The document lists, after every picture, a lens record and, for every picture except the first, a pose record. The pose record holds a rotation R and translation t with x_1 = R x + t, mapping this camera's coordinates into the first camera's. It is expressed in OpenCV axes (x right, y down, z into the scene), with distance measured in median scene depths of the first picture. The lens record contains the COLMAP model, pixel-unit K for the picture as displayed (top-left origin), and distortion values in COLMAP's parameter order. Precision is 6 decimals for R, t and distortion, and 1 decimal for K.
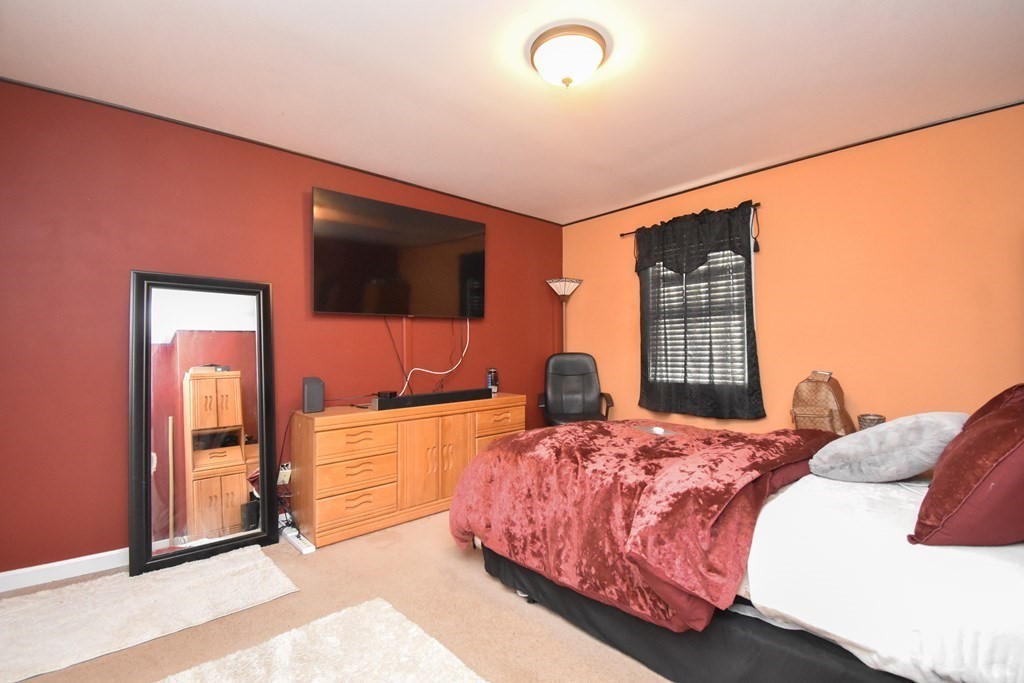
lens RADIAL K [[452.9, 0, 516.4], [0, 452.9, 342.5], [0, 0, 1]] dist [0.020619, -0.026951]
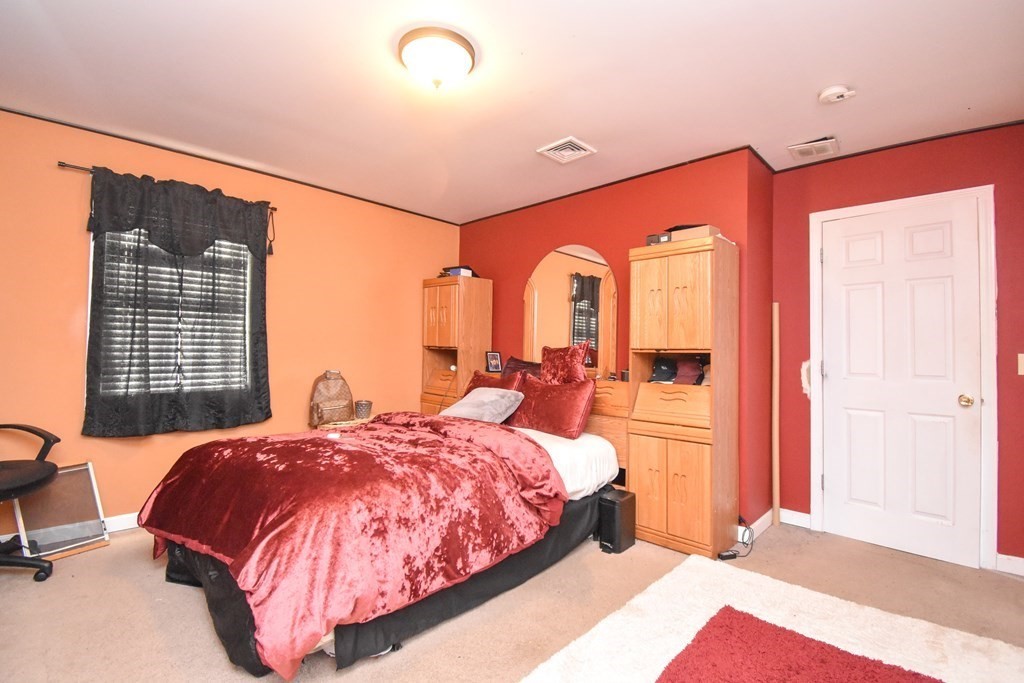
lens RADIAL K [[452.9, 0, 516.4], [0, 452.9, 342.5], [0, 0, 1]] dist [0.020619, -0.026951]
pose [[-0.044532, 0.030203, 0.998551, -0.471157], [-0.025258, 0.999189, -0.031349, 0.012524], [-0.998689, -0.026618, -0.043734, 0.467361]]
